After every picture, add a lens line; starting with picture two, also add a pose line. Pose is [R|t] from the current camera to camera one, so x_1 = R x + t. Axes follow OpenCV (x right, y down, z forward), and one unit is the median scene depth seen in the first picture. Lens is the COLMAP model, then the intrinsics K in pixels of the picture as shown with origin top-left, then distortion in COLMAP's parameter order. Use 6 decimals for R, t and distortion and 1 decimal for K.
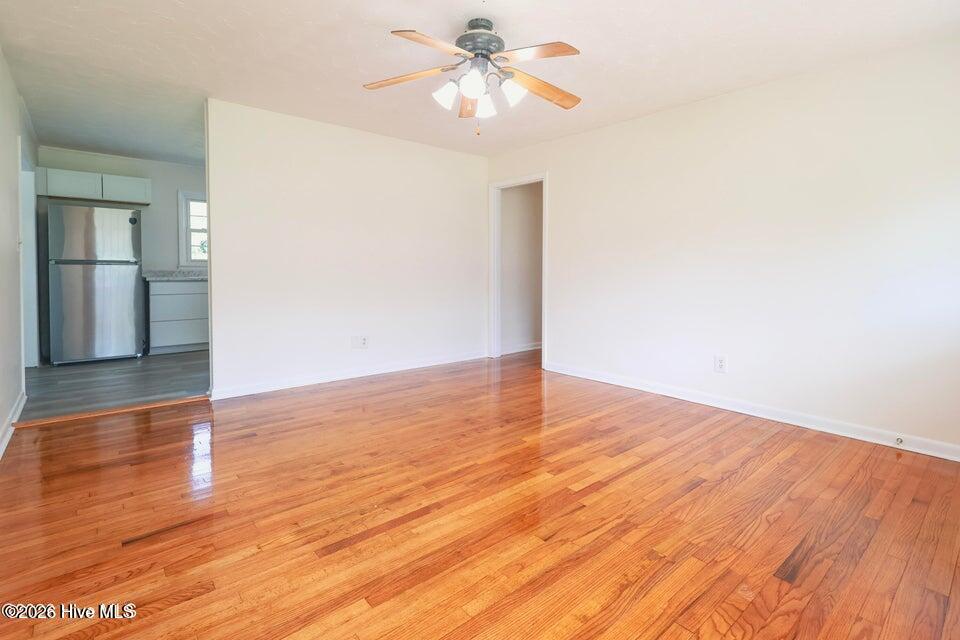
lens RADIAL K [[444.5, 0, 478.6], [0, 444.5, 318.9], [0, 0, 1]] dist [0.002853, -0.000054]
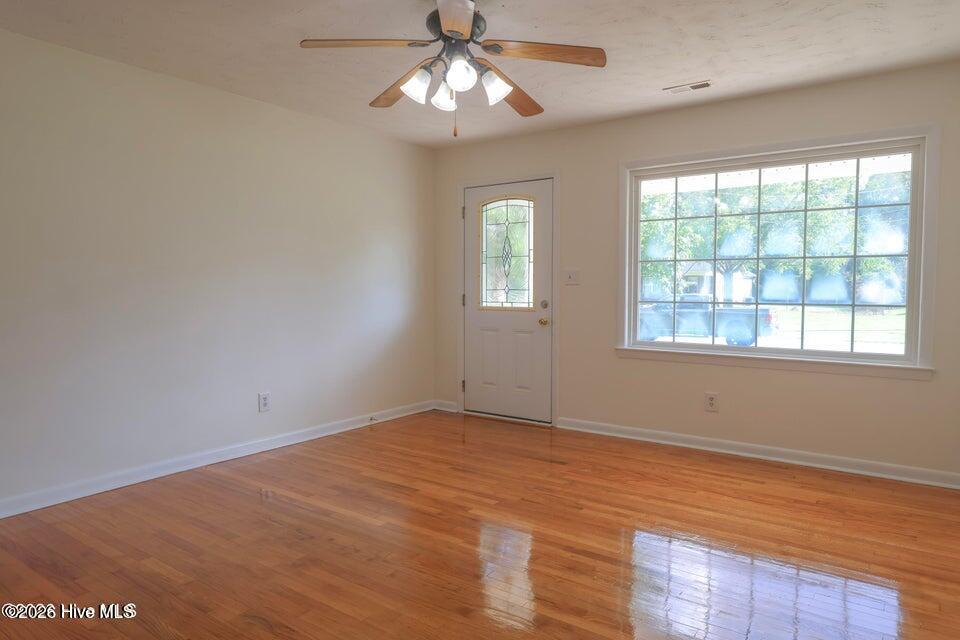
lens RADIAL K [[629.0, 0, 480.6], [0, 629.0, 322.0], [0, 0, 1]] dist [-0.002844, -0.000275]
pose [[-0.239056, -0.060656, 0.969109, -1.411089], [0.105222, 0.990552, 0.087954, -0.224842], [-0.965288, 0.122998, -0.230415, 1.499628]]
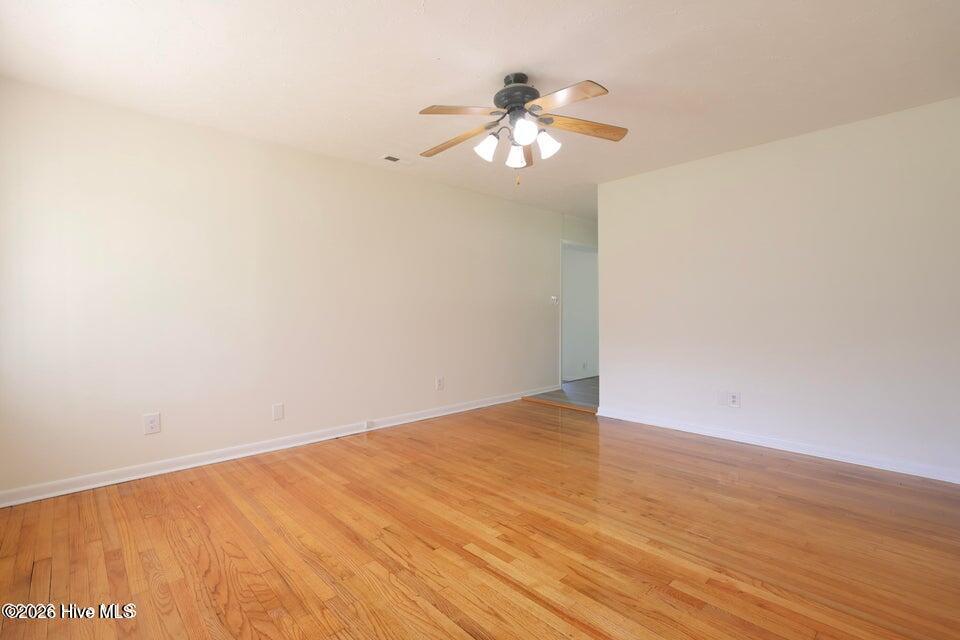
lens RADIAL K [[444.5, 0, 479.4], [0, 444.5, 315.2], [0, 0, 1]] dist [0.002853, -0.000054]
pose [[0.052908, -0.004883, -0.998587, 1.309490], [-0.104145, 0.994508, -0.010381, -0.114596], [0.993154, 0.104547, 0.052109, 1.034793]]
